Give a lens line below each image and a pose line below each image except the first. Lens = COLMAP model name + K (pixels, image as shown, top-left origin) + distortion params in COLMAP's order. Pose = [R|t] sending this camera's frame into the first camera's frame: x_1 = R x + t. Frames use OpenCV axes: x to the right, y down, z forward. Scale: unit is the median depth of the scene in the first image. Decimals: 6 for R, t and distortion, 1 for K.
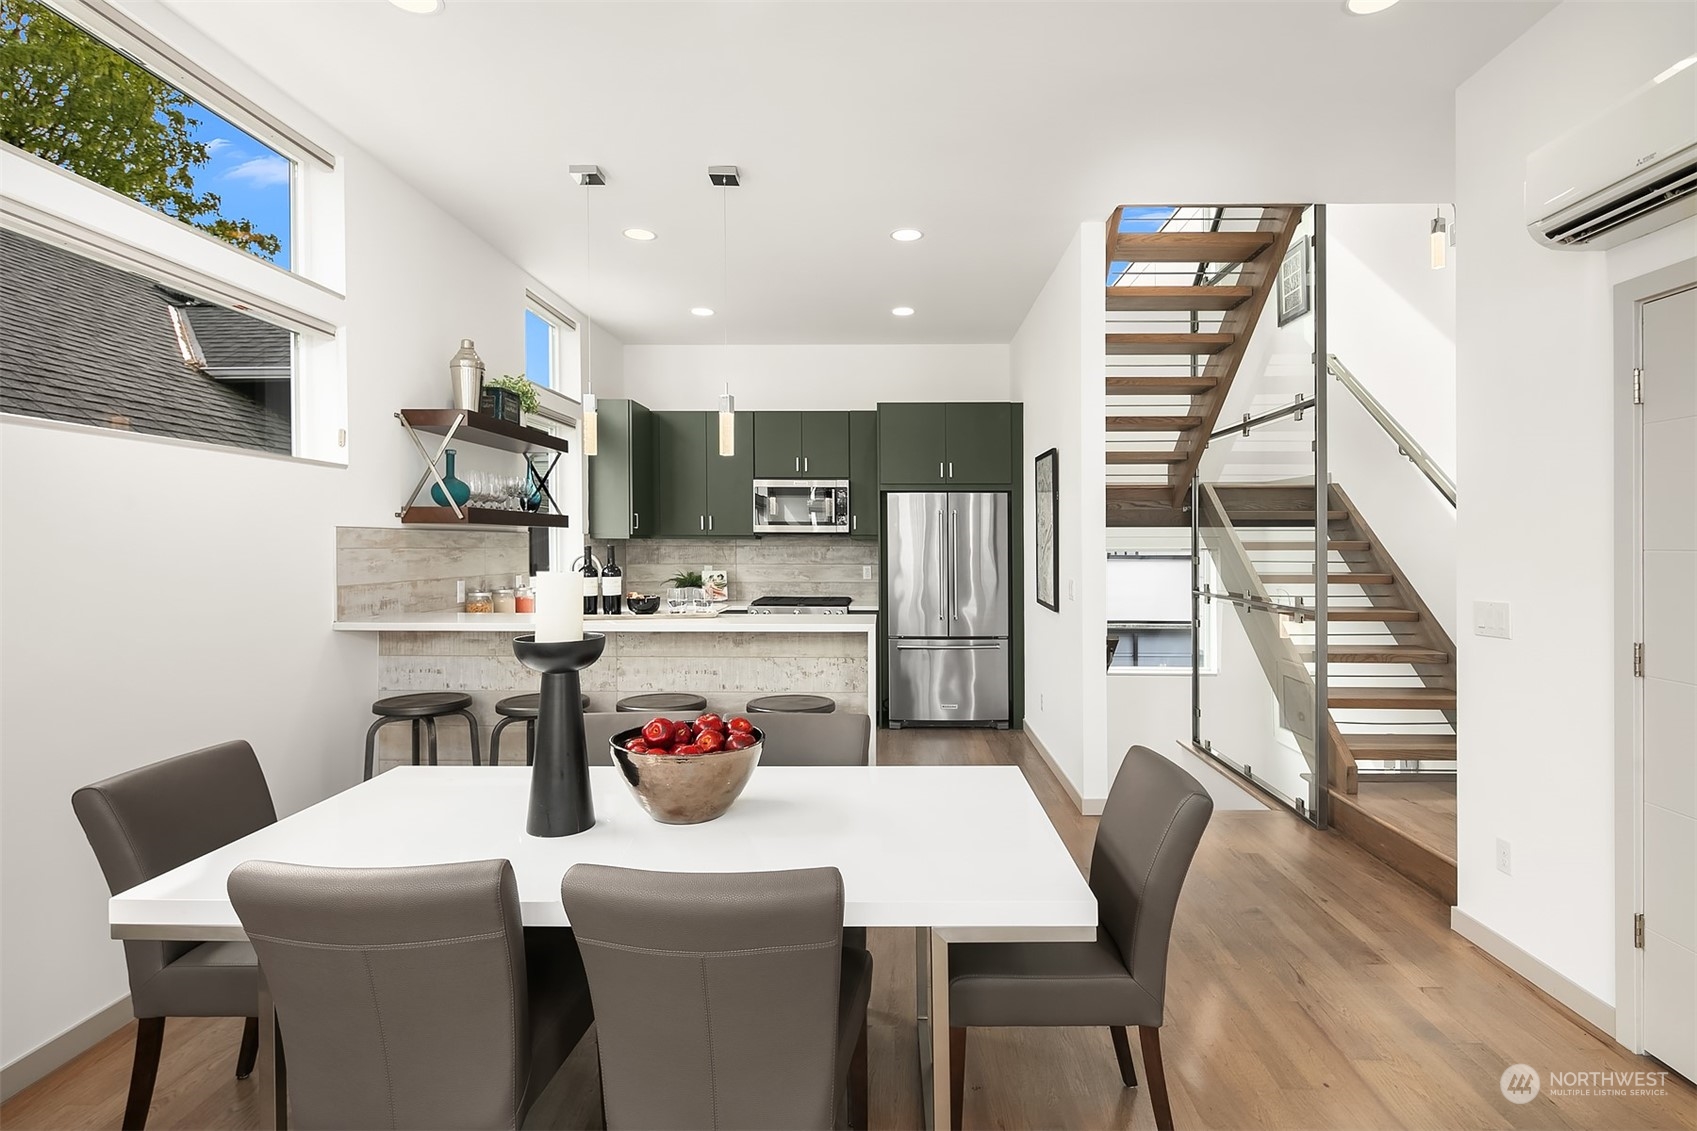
lens RADIAL K [[829.9, 0, 882.9], [0, 829.9, 558.7], [0, 0, 1]] dist [0.002510, 0.000089]
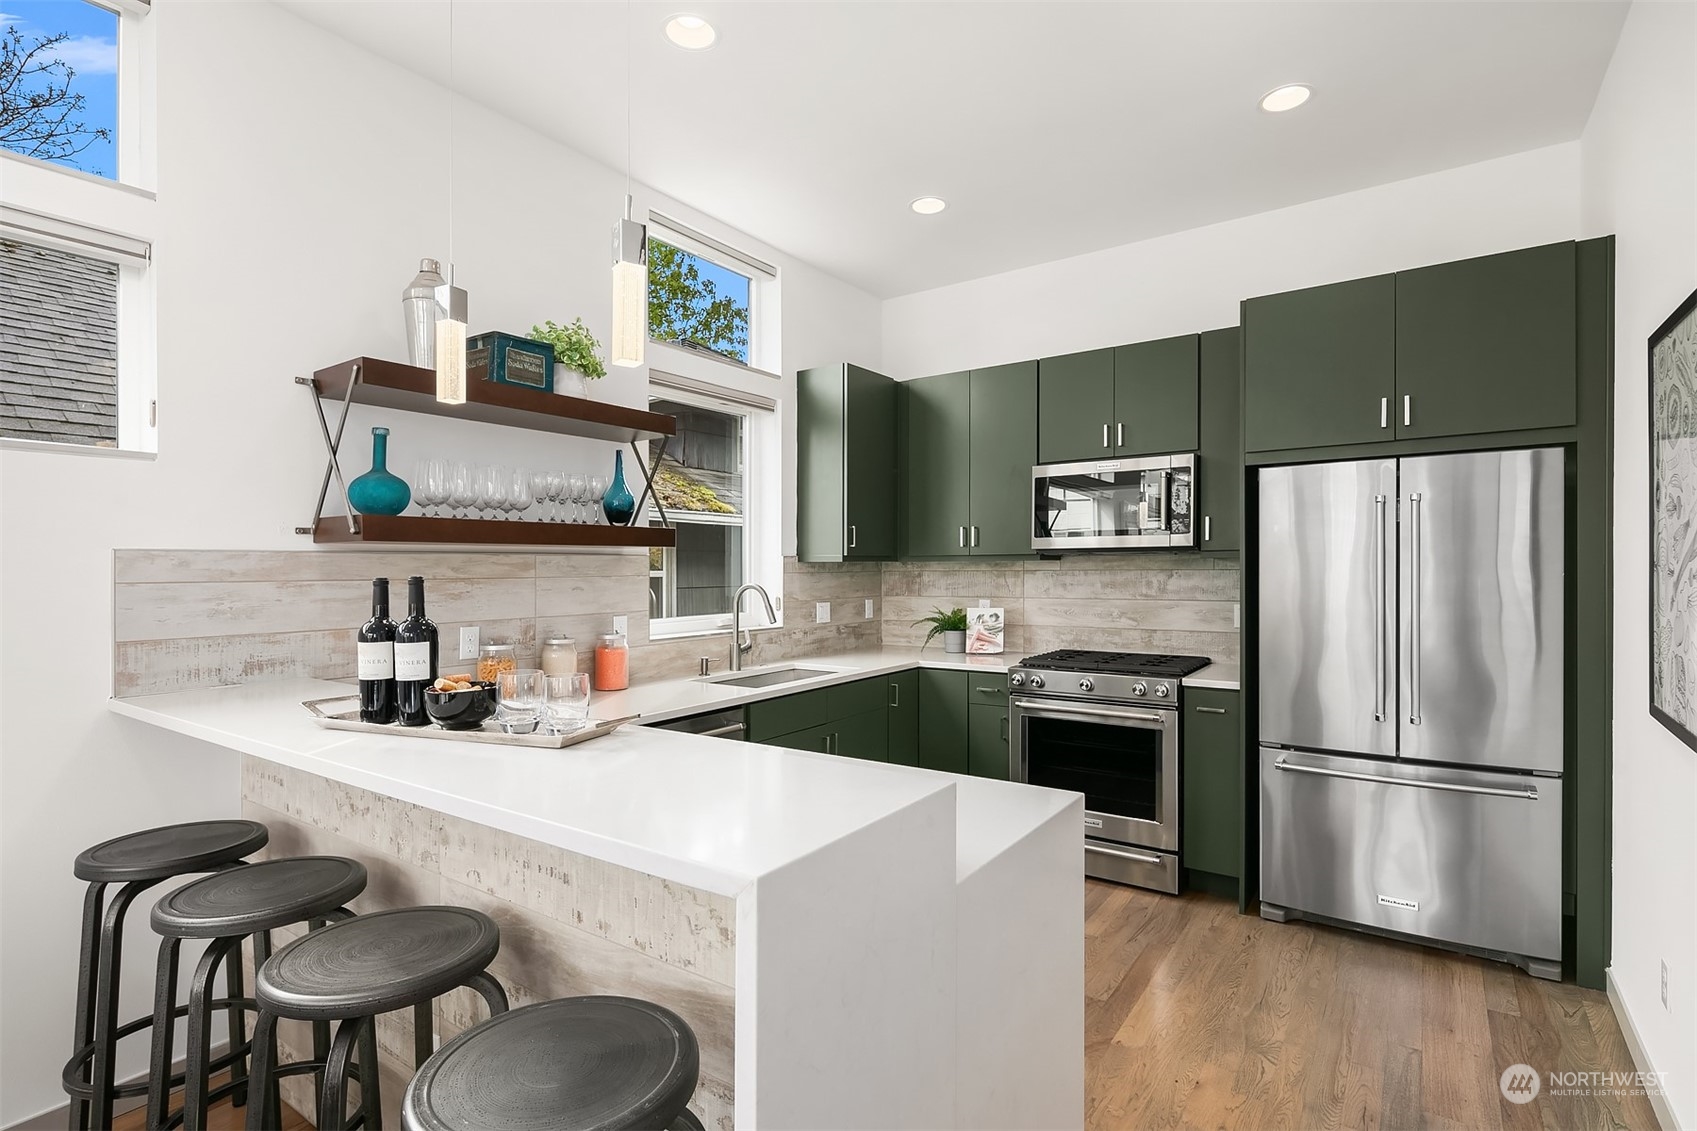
lens RADIAL K [[829.9, 0, 839.8], [0, 829.9, 581.7], [0, 0, 1]] dist [0.002510, 0.000089]
pose [[0.816840, 0.001835, -0.576861, 0.112930], [-0.001542, 0.999998, 0.000998, -0.009447], [0.576862, 0.000074, 0.816842, 0.507739]]
